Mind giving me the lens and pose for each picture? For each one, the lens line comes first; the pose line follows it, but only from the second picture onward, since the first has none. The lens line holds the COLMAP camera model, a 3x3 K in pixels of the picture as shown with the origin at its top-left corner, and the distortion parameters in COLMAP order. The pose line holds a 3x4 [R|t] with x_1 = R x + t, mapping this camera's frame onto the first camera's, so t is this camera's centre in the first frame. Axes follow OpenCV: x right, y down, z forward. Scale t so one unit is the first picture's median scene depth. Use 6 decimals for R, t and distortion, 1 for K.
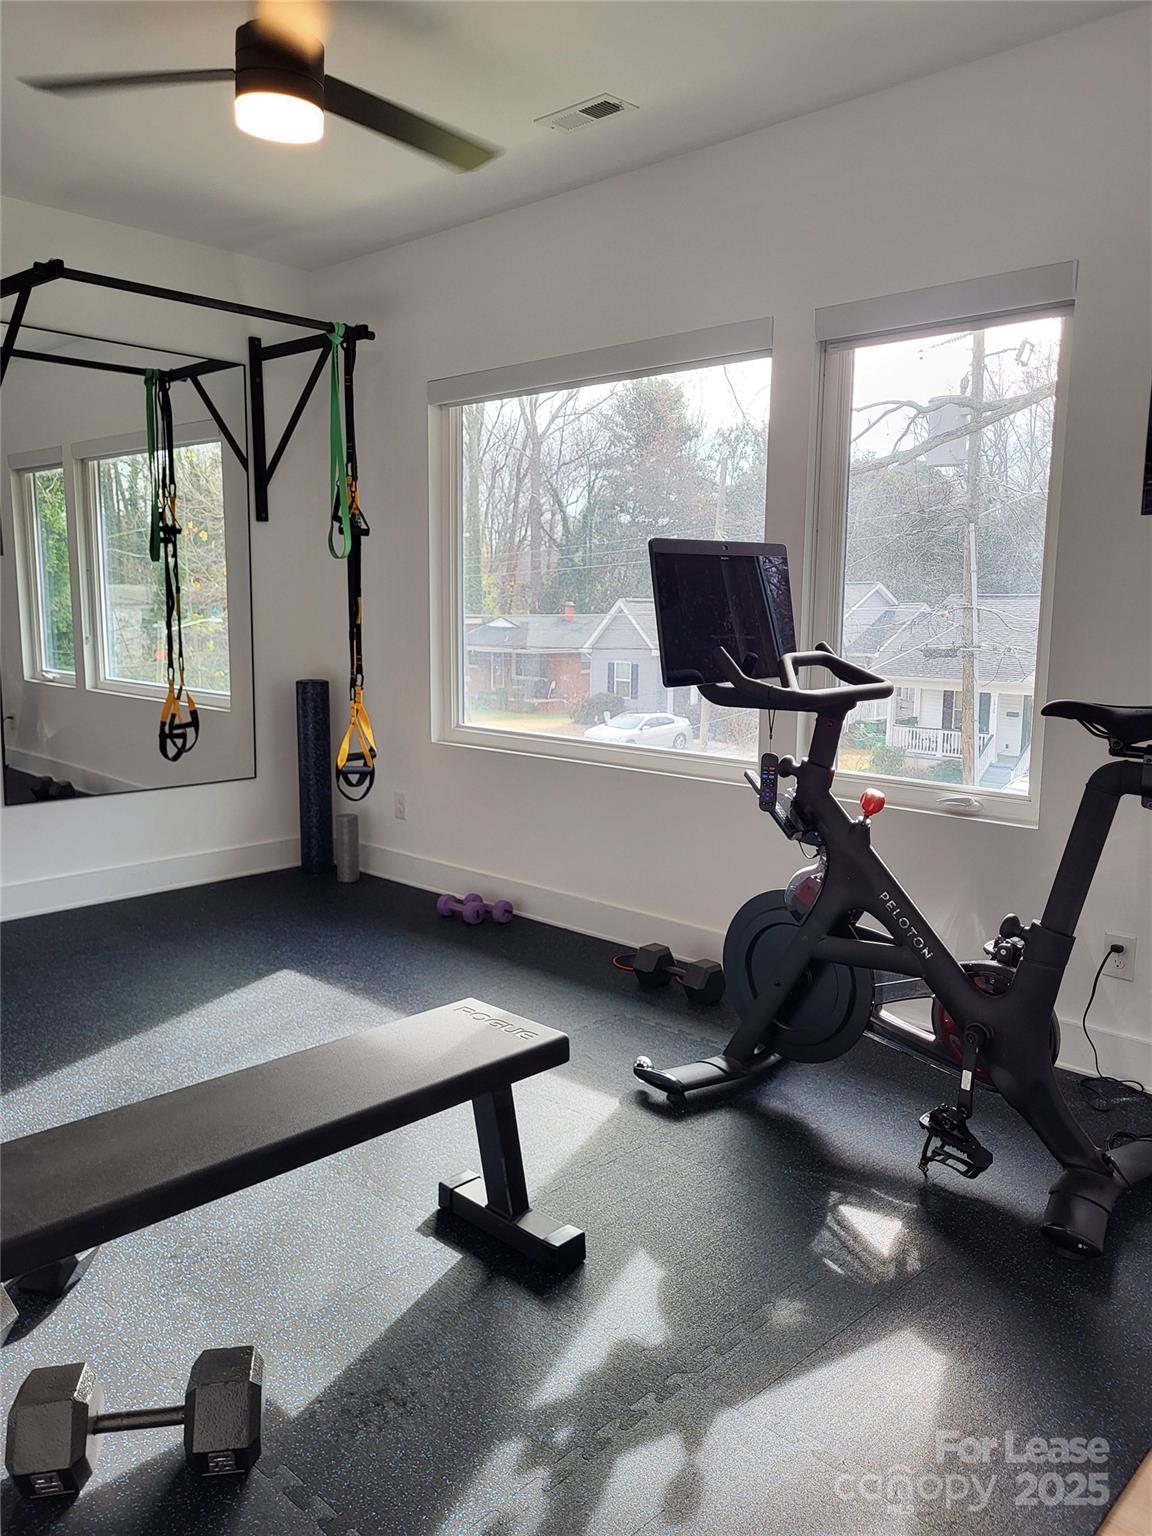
lens RADIAL K [[1161.6, 0, 577.4], [0, 1161.6, 765.1], [0, 0, 1]] dist [0.040939, -0.002388]
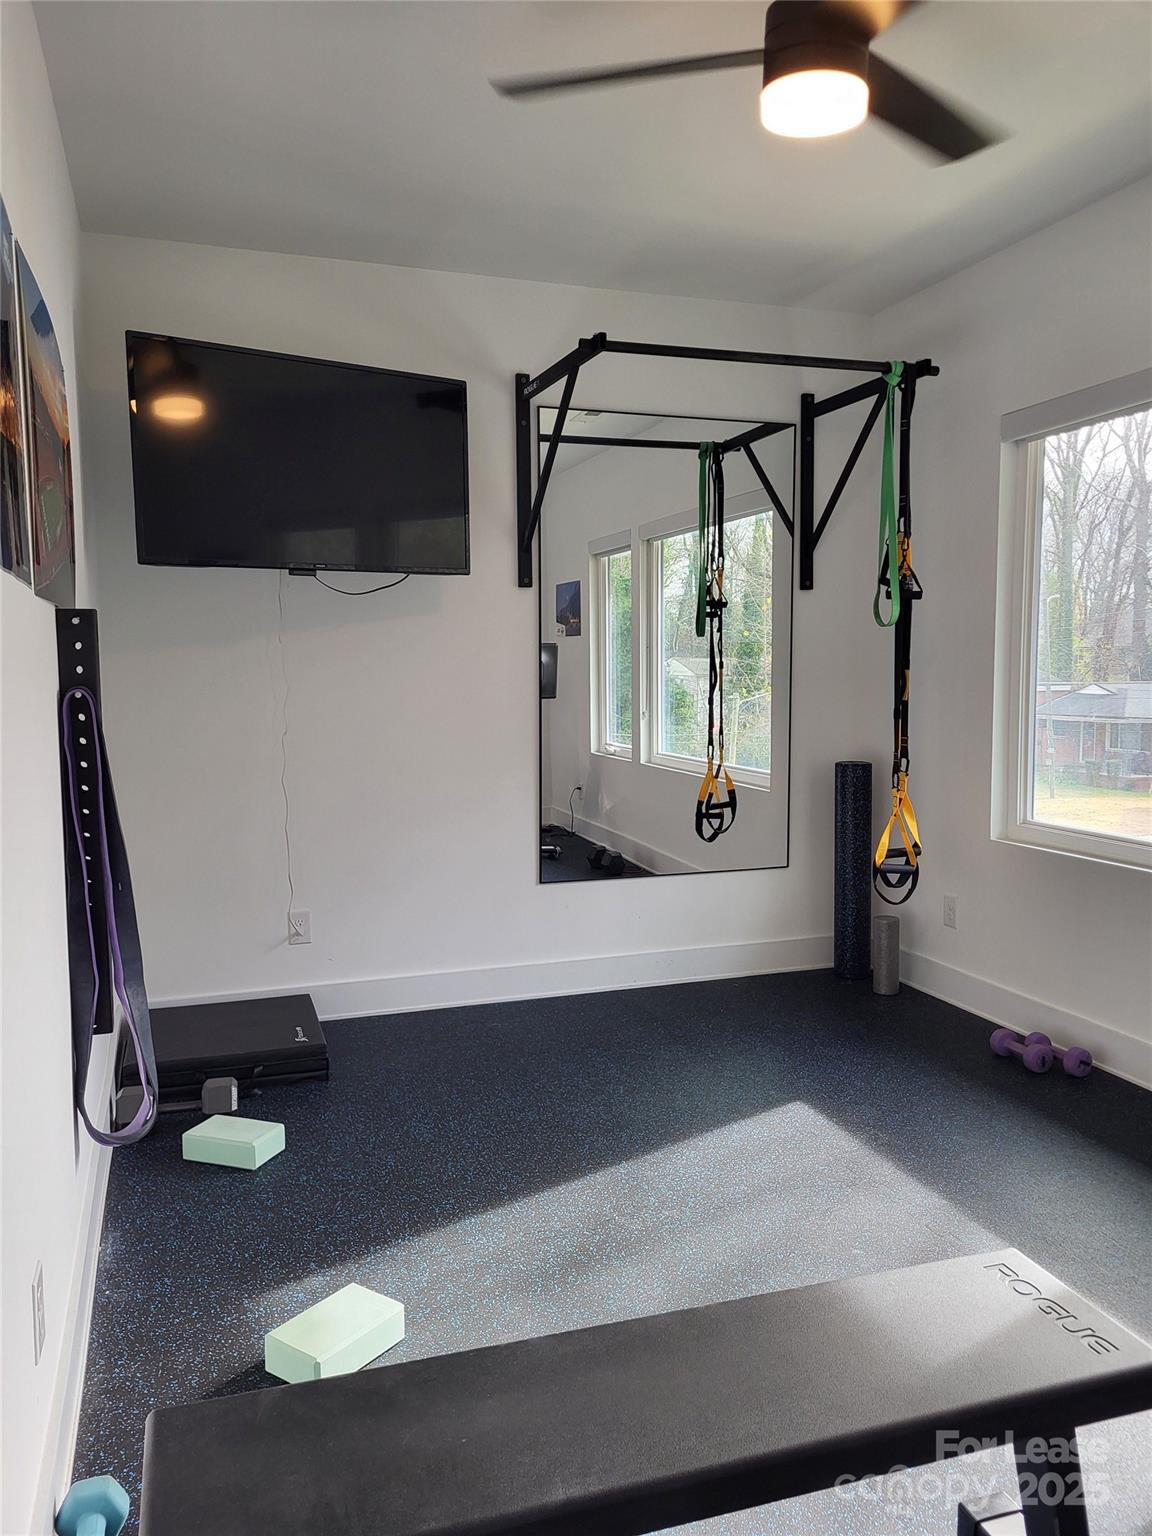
lens RADIAL K [[1161.6, 0, 580.5], [0, 1161.6, 770.9], [0, 0, 1]] dist [0.040939, -0.002388]
pose [[0.888057, 0.025266, -0.459038, -0.002915], [-0.049788, 0.997902, -0.041393, -0.019669], [0.457029, 0.059614, 0.887452, 0.114621]]
